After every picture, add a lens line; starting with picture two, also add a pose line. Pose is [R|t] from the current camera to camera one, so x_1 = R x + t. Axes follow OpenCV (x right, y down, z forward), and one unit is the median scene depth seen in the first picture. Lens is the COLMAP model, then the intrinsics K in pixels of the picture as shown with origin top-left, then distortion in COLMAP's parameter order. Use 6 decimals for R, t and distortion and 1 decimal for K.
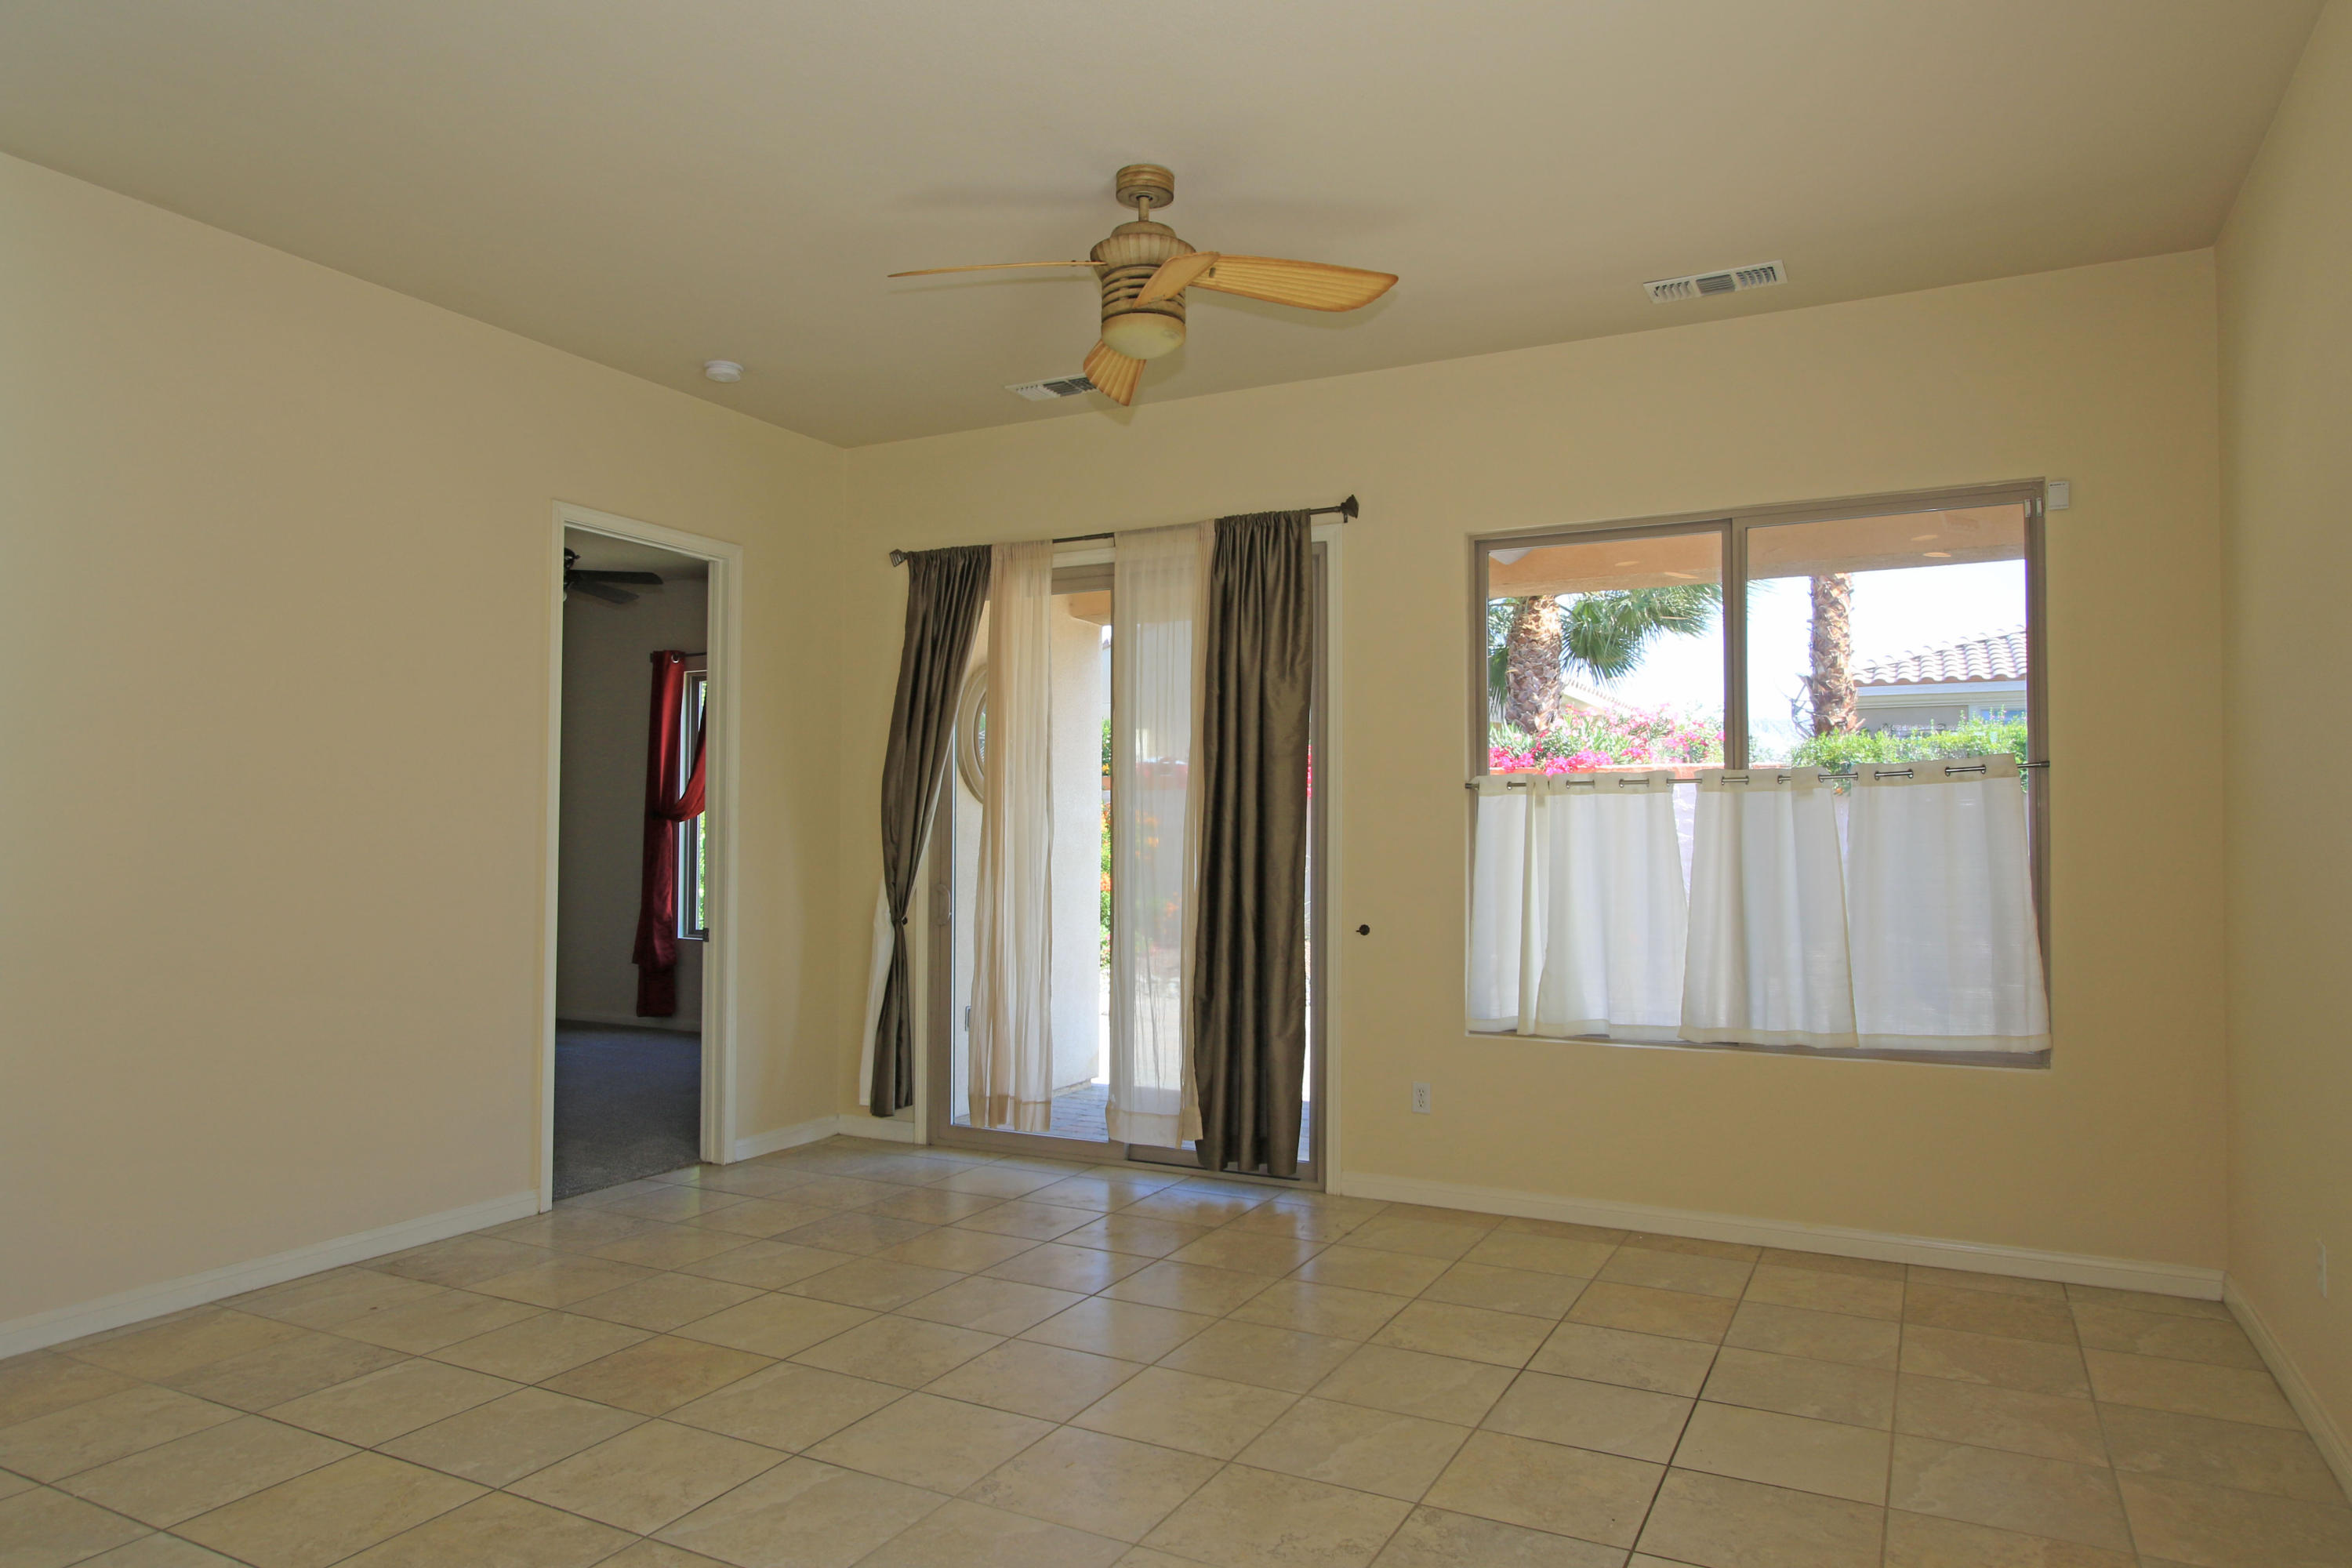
lens RADIAL K [[1474.7, 0, 1168.3], [0, 1474.7, 799.5], [0, 0, 1]] dist [-0.025706, 0.026387]
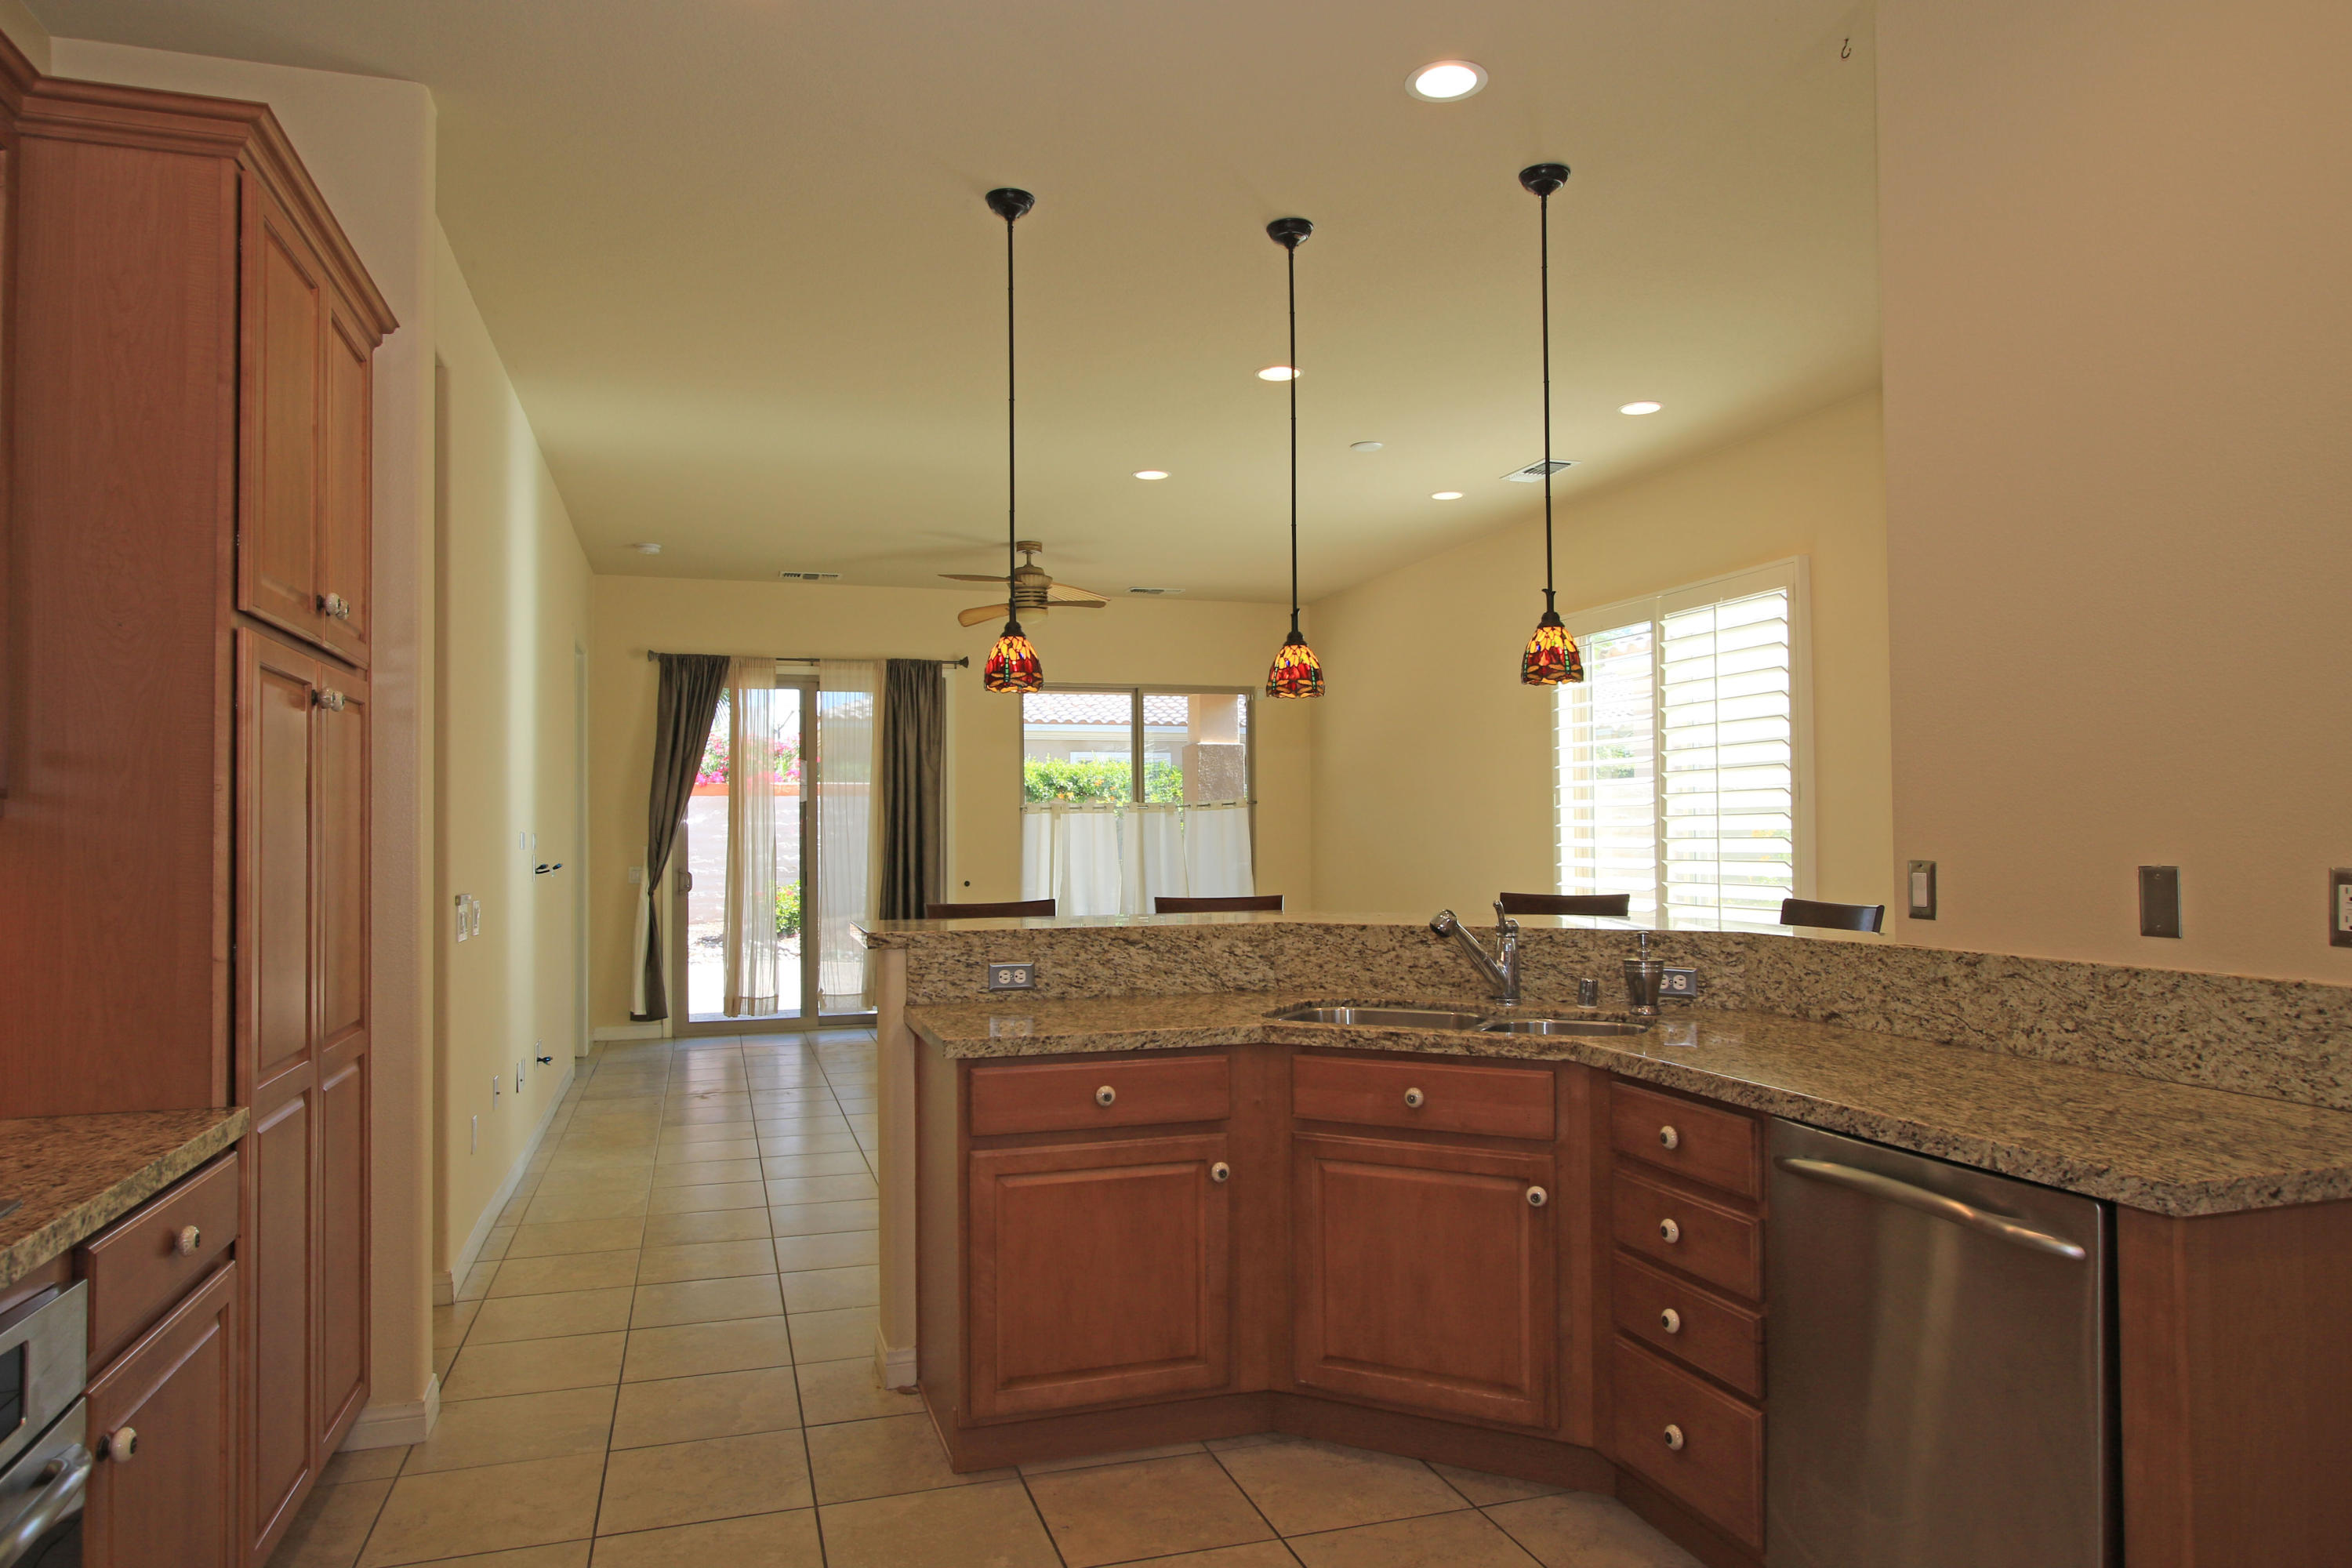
lens RADIAL K [[1474.7, 0, 1168.3], [0, 1474.7, 799.5], [0, 0, 1]] dist [-0.025706, 0.026387]
pose [[0.705653, 0.006369, 0.708529, -1.008705], [-0.007244, 0.999972, -0.001774, -0.018794], [-0.708520, -0.003881, 0.705680, -0.518058]]
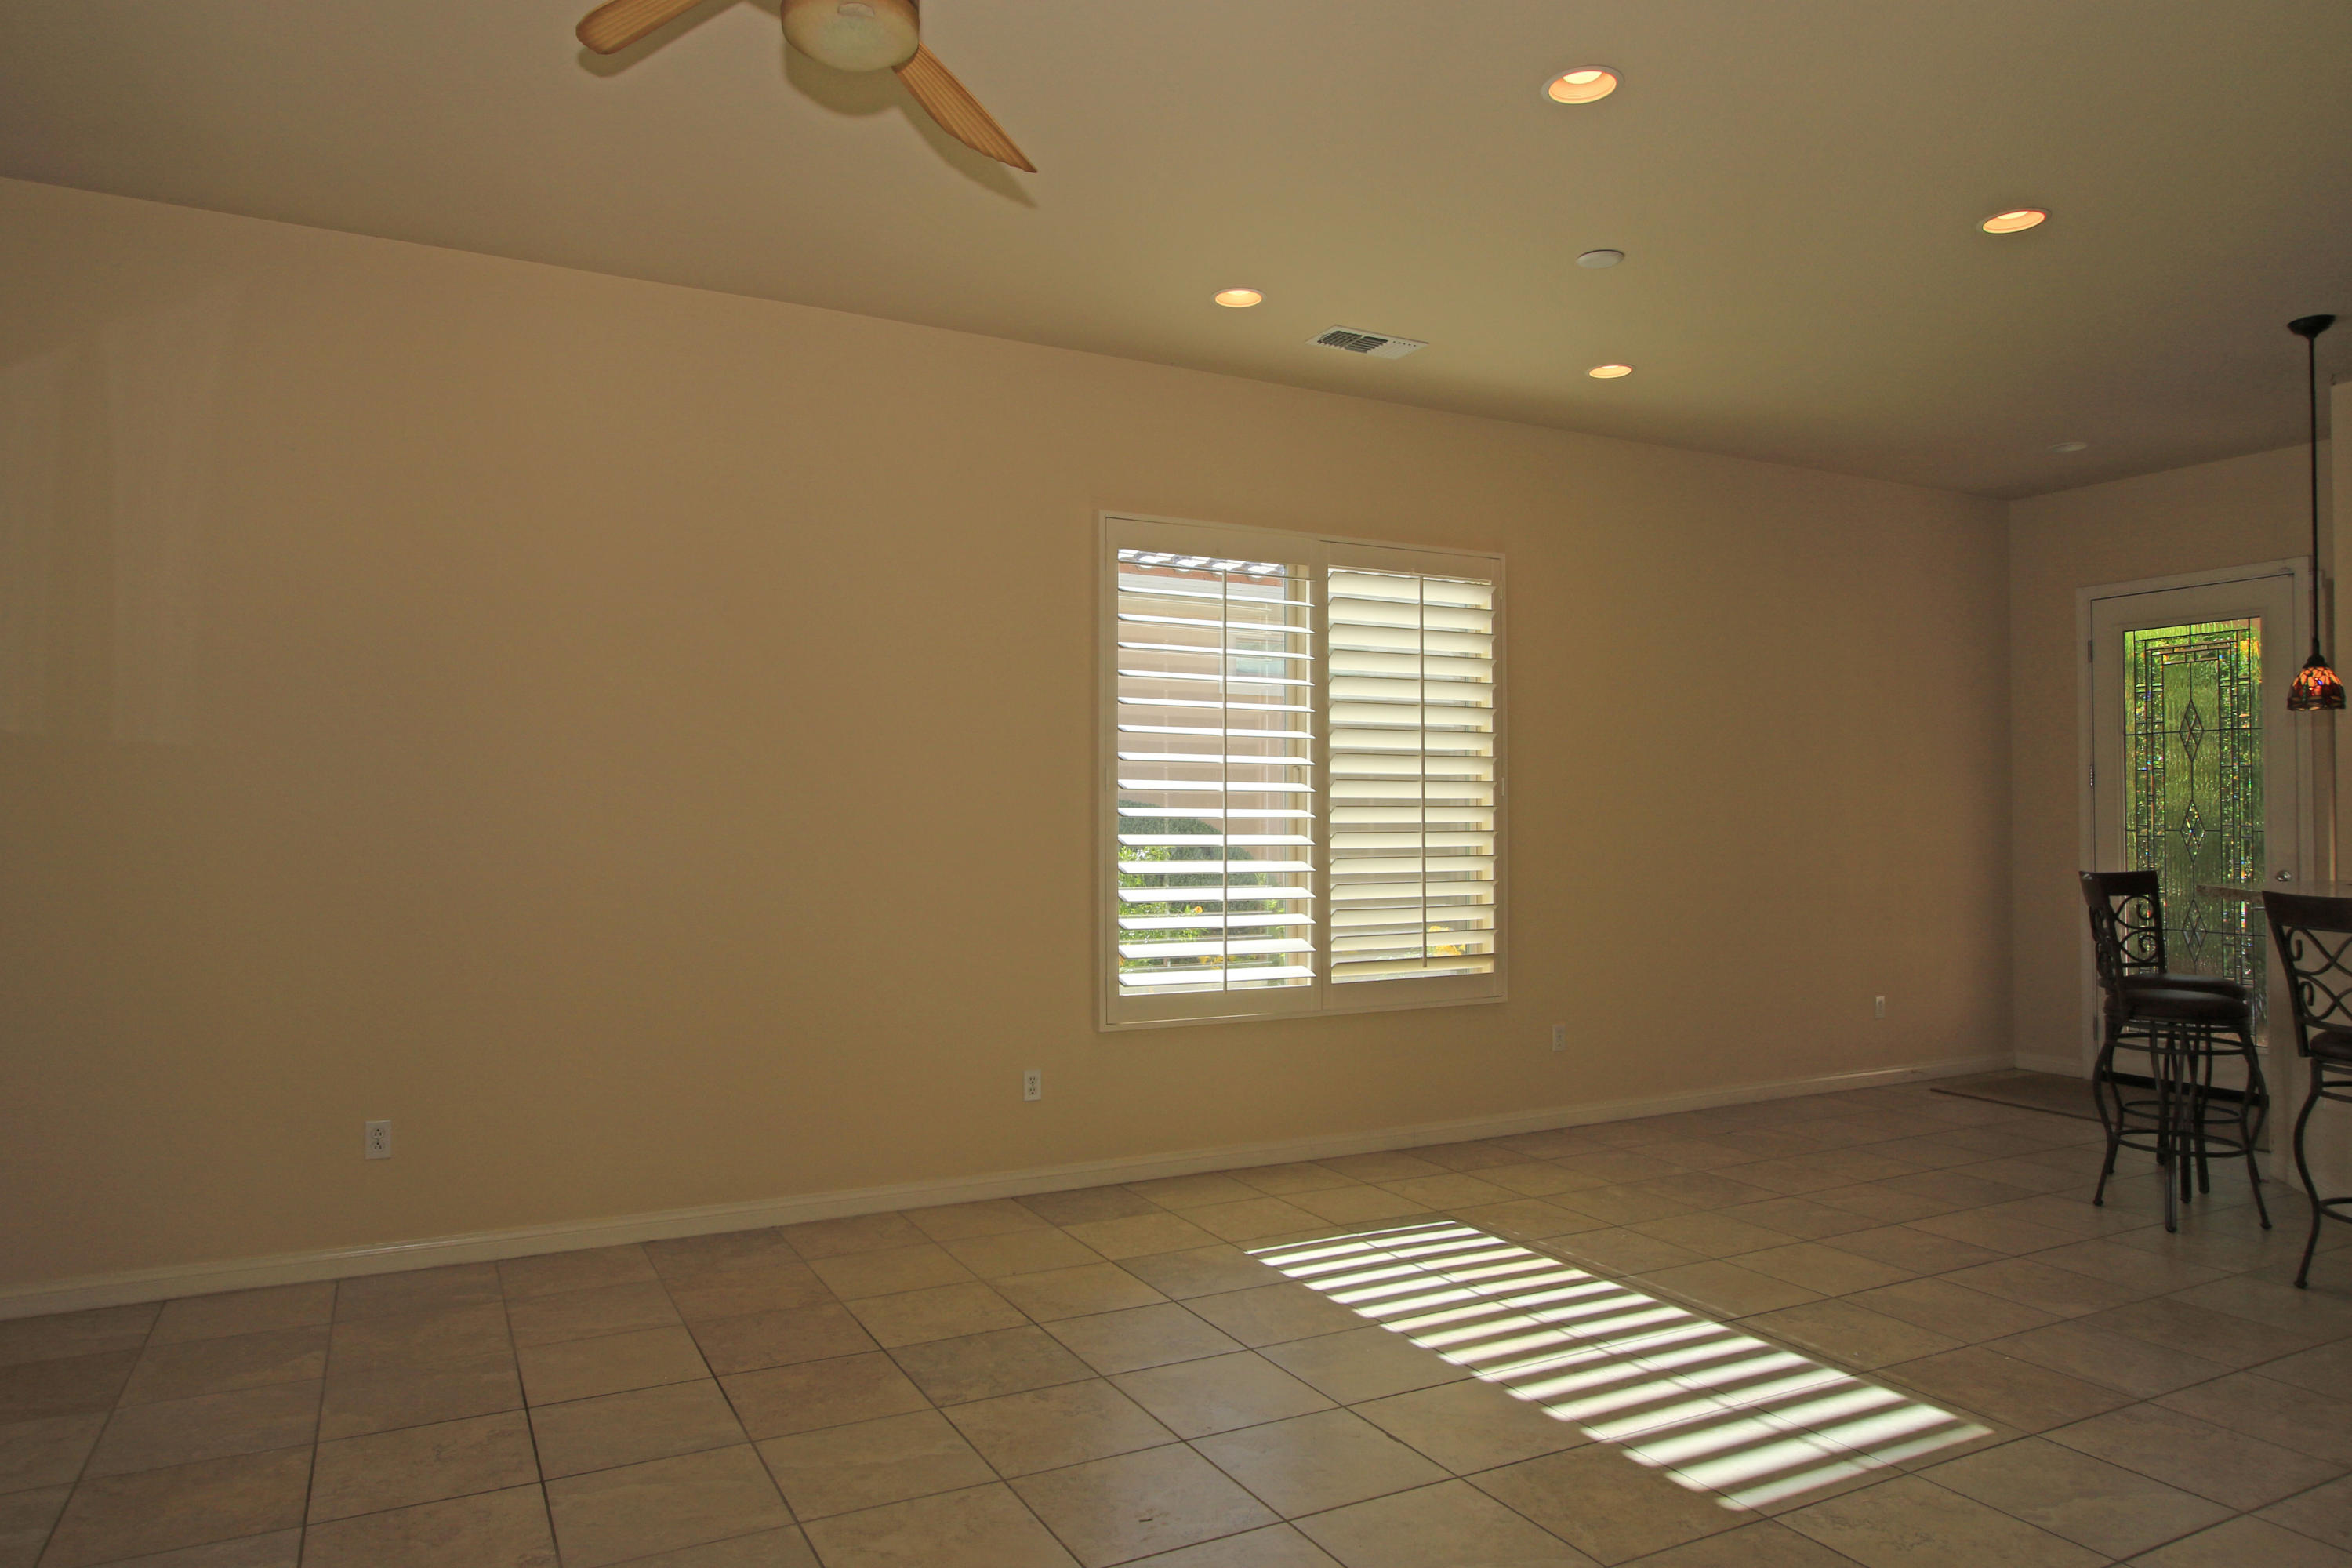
lens RADIAL K [[1471.4, 0, 1167.5], [0, 1471.4, 800.5], [0, 0, 1]] dist [-0.020845, 0.015769]
pose [[-0.821228, 0.003727, 0.570589, -0.330939], [-0.018126, 0.999304, -0.032615, 0.022028], [-0.570313, -0.037127, -0.820588, 0.973518]]
